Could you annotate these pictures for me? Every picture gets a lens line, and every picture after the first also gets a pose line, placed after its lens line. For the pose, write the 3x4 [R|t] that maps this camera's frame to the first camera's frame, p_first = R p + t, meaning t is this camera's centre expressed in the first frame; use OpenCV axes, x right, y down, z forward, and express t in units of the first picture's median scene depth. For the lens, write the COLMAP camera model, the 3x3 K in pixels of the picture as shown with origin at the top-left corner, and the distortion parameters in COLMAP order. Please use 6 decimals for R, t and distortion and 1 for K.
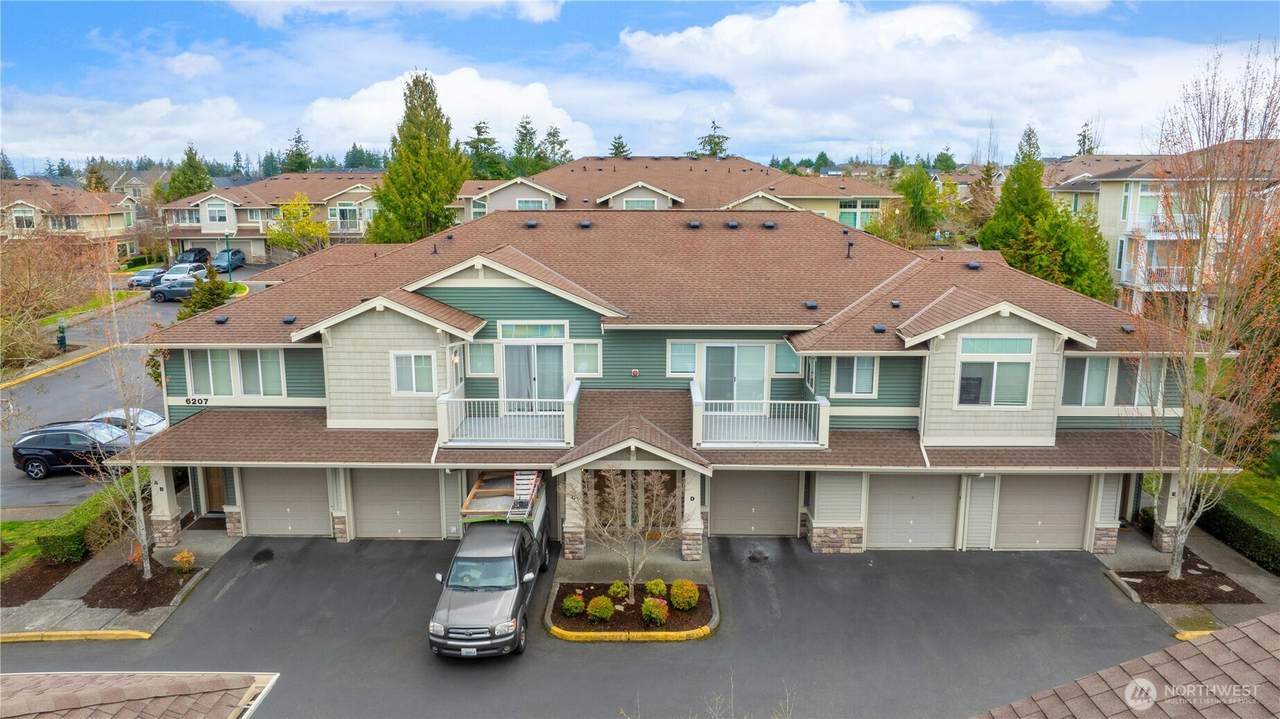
lens RADIAL K [[908.9, 0, 638.2], [0, 908.9, 359.9], [0, 0, 1]] dist [-0.008535, -0.001287]
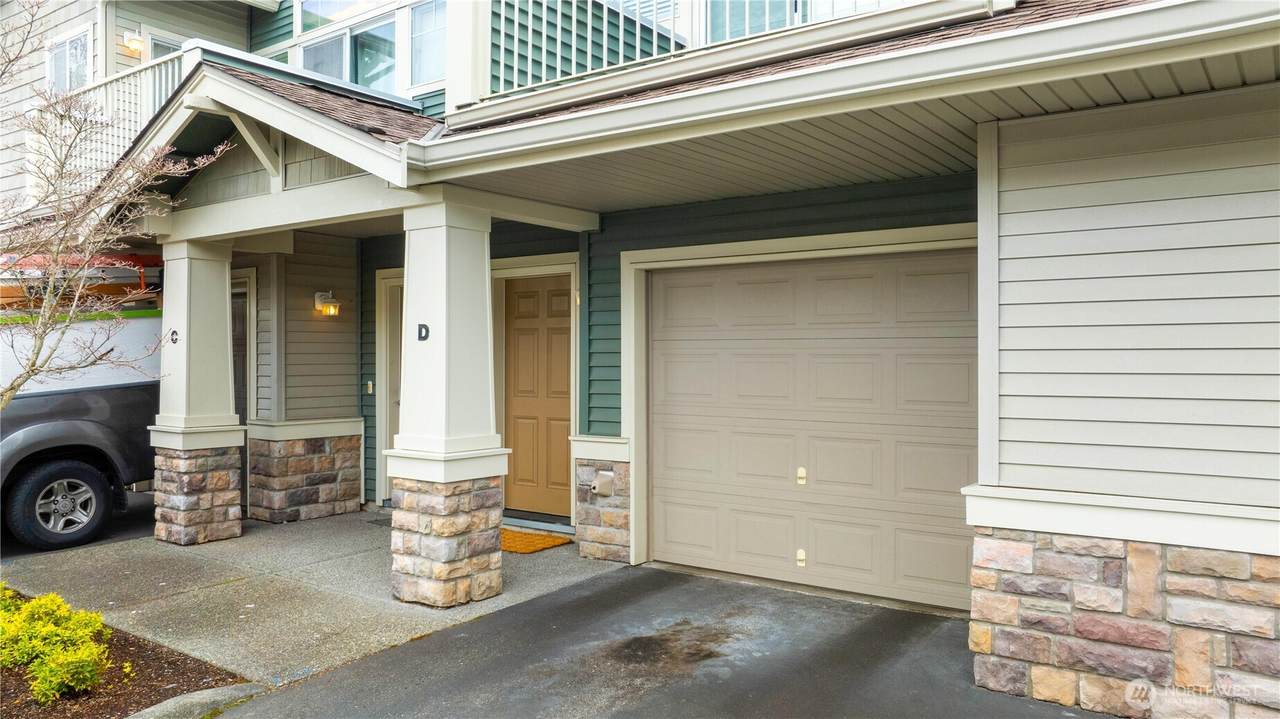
lens RADIAL K [[908.9, 0, 640.2], [0, 908.9, 362.7], [0, 0, 1]] dist [-0.008535, -0.001287]
pose [[0.820568, 0.000964, -0.571548, 0.243022], [-0.111390, 0.981093, -0.158267, 0.190476], [0.560589, 0.193534, 0.805161, 0.830536]]
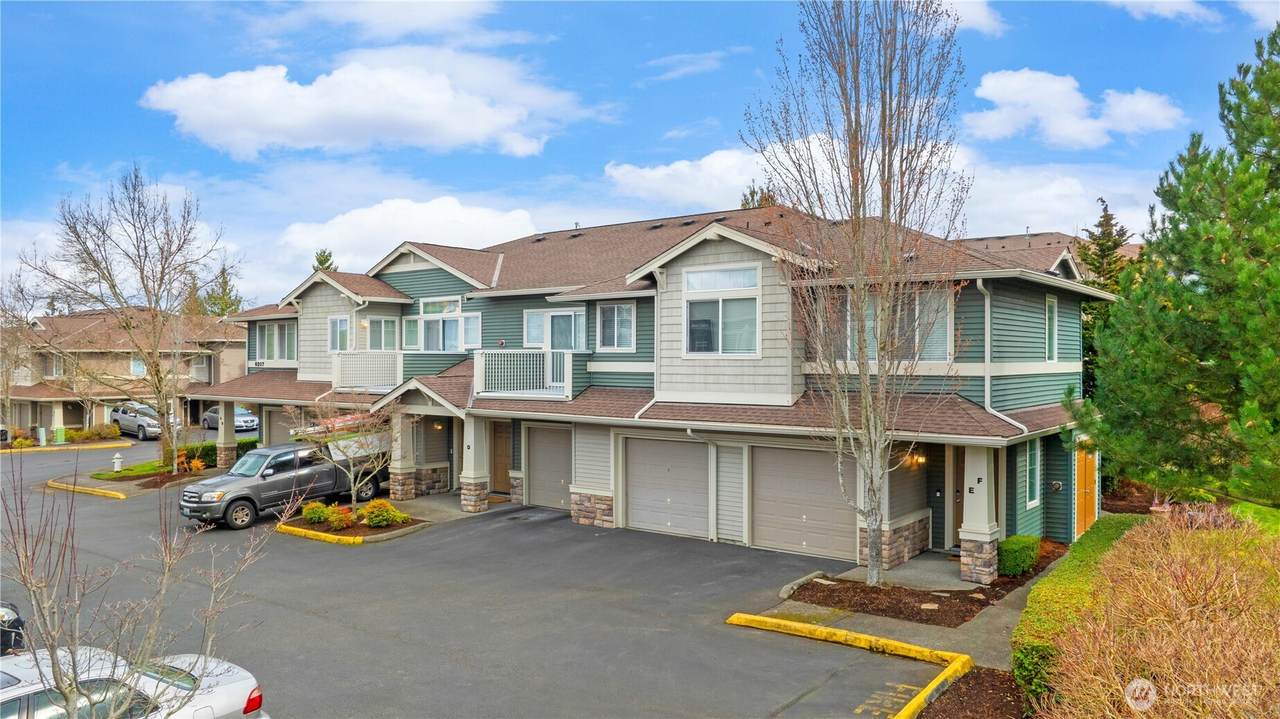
lens RADIAL K [[908.9, 0, 639.3], [0, 908.9, 361.2], [0, 0, 1]] dist [-0.008535, -0.001287]
pose [[0.792581, 0.000935, -0.609766, 0.817447], [-0.118017, 0.981326, -0.151894, 0.187935], [0.598237, 0.192351, 0.777890, 0.306119]]
